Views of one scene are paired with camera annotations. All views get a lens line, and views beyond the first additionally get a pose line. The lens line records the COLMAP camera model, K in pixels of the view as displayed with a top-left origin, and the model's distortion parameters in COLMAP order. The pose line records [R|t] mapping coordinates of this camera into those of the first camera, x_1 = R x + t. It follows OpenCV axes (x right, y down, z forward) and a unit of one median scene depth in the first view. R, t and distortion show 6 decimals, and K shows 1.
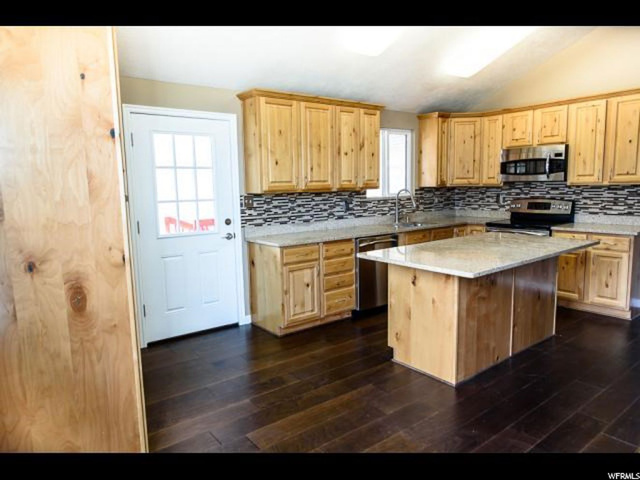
lens RADIAL K [[426.3, 0, 317.7], [0, 426.3, 237.8], [0, 0, 1]] dist [-0.003676, 0.001932]
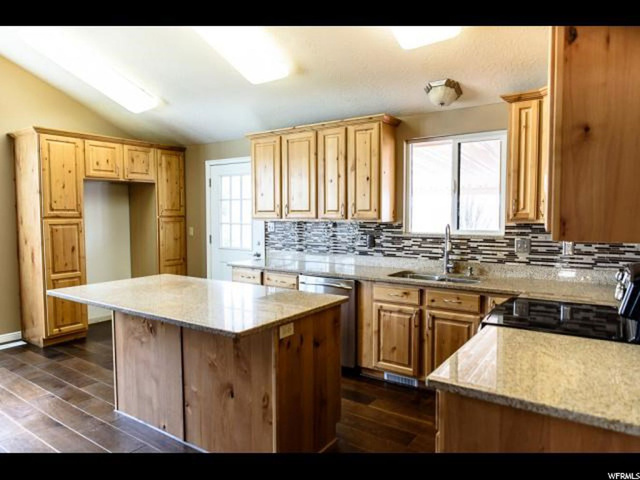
lens RADIAL K [[426.3, 0, 317.7], [0, 426.3, 237.8], [0, 0, 1]] dist [-0.003676, 0.001932]
pose [[0.301862, 0.074527, -0.950434, 0.846629], [-0.125258, 0.991398, 0.037957, -0.100735], [0.945087, 0.107591, 0.308601, 0.656952]]
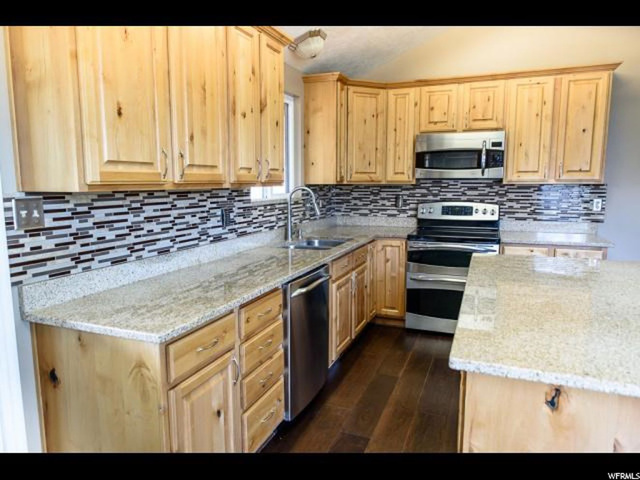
lens RADIAL K [[438.4, 0, 310.4], [0, 438.4, 238.8], [0, 0, 1]] dist [-0.003500, 0.004766]
pose [[0.862939, -0.047269, 0.503092, -0.124297], [0.048508, 0.998766, 0.010636, -0.047860], [-0.502974, 0.015226, 0.864167, 0.473411]]
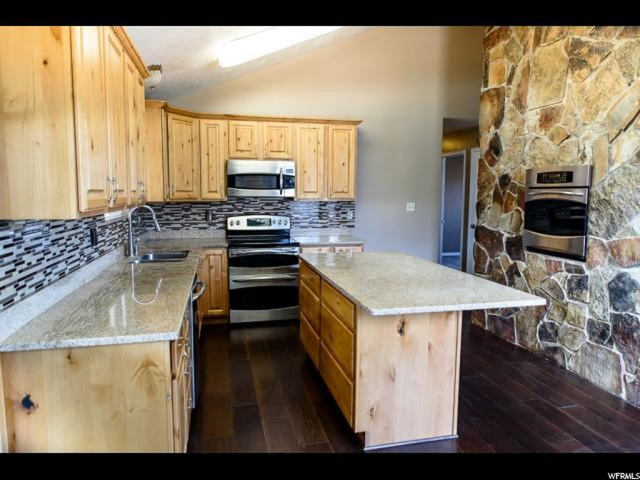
lens RADIAL K [[426.3, 0, 317.7], [0, 426.3, 237.8], [0, 0, 1]] dist [-0.003676, 0.001932]
pose [[0.409334, -0.071970, 0.909542, -0.323358], [0.100547, 0.994370, 0.033432, -0.062836], [-0.906827, 0.077767, 0.414266, 0.516823]]
